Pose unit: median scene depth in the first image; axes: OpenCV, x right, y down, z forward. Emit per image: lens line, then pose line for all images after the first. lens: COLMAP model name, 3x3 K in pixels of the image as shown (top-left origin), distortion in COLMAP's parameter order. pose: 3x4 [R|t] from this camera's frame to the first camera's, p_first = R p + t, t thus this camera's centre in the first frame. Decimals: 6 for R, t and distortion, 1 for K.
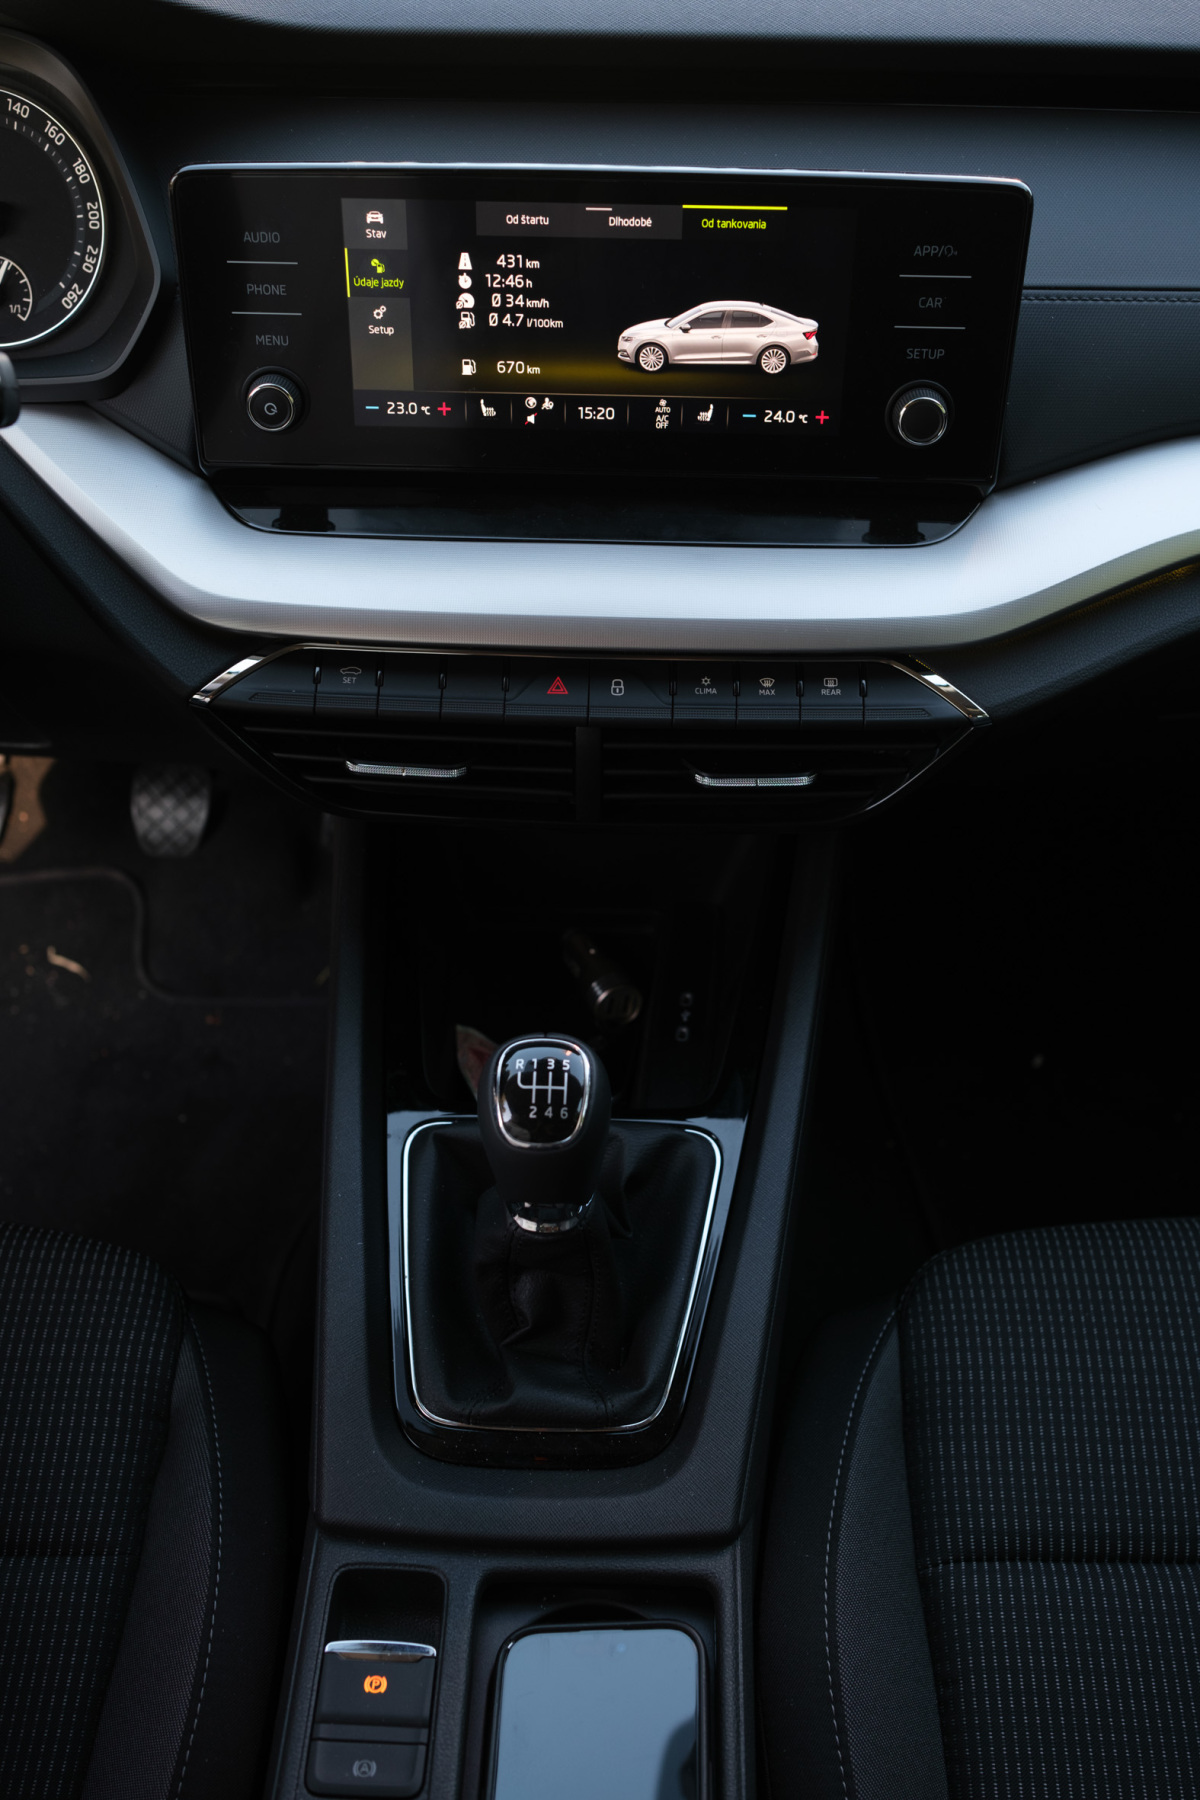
lens RADIAL K [[1762.3, 0, 599.5], [0, 1762.3, 895.1], [0, 0, 1]] dist [0.005291, 0.000000]
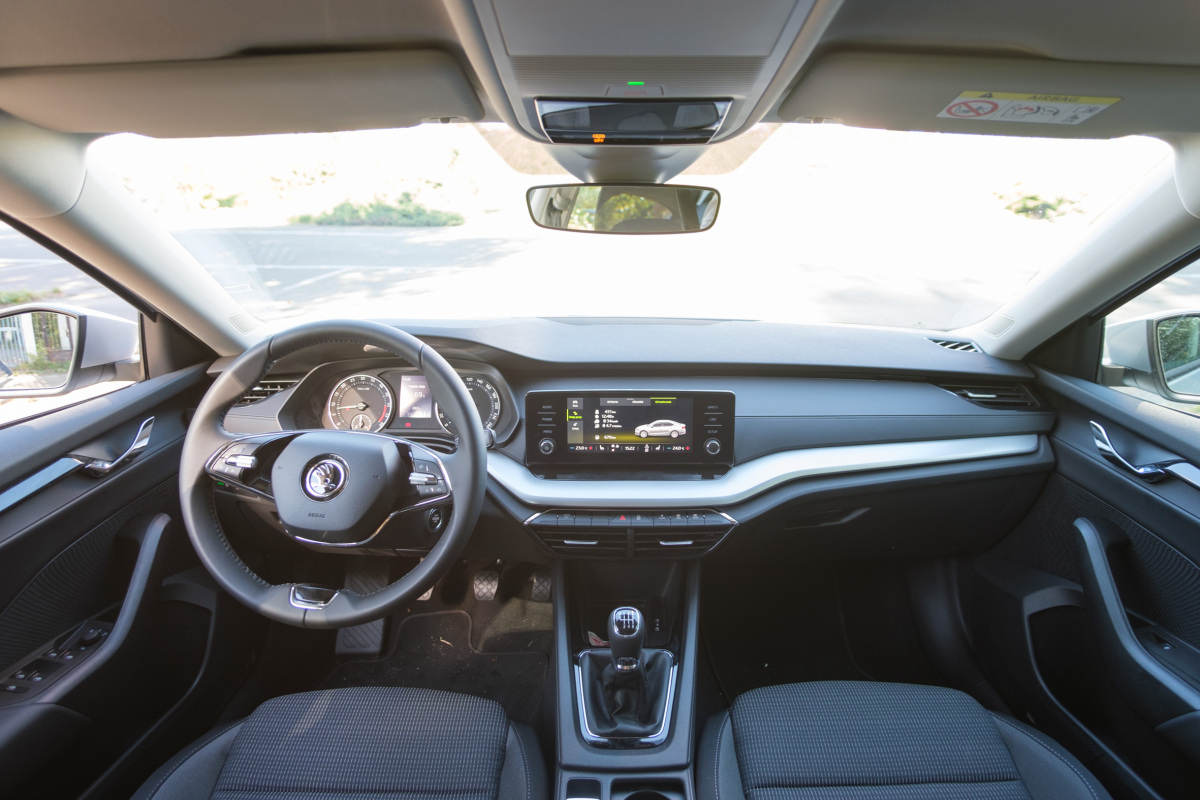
lens RADIAL K [[637.7, 0, 604.7], [0, 637.7, 397.2], [0, 0, 1]] dist [-0.025746, 0.001865]
pose [[0.999599, -0.015383, 0.023789, -0.089340], [0.023688, 0.914420, -0.404072, 0.191859], [-0.015537, 0.404473, 0.914418, -0.334077]]
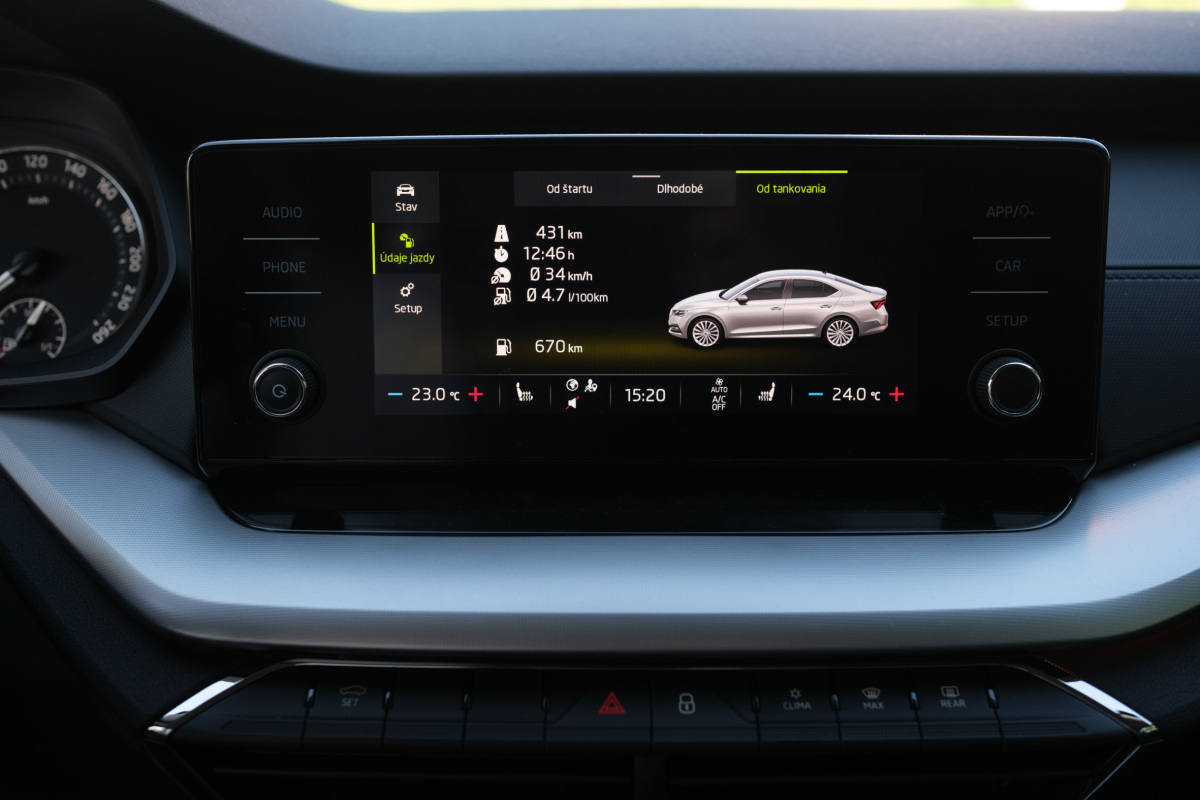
lens RADIAL K [[1174.9, 0, 595.1], [0, 1174.9, 403.4], [0, 0, 1]] dist [0.005291, 0.000000]
pose [[0.999631, -0.016154, 0.021825, -0.040556], [0.023876, 0.905725, -0.423193, -0.016460], [-0.012931, 0.423559, 0.905776, 0.460076]]
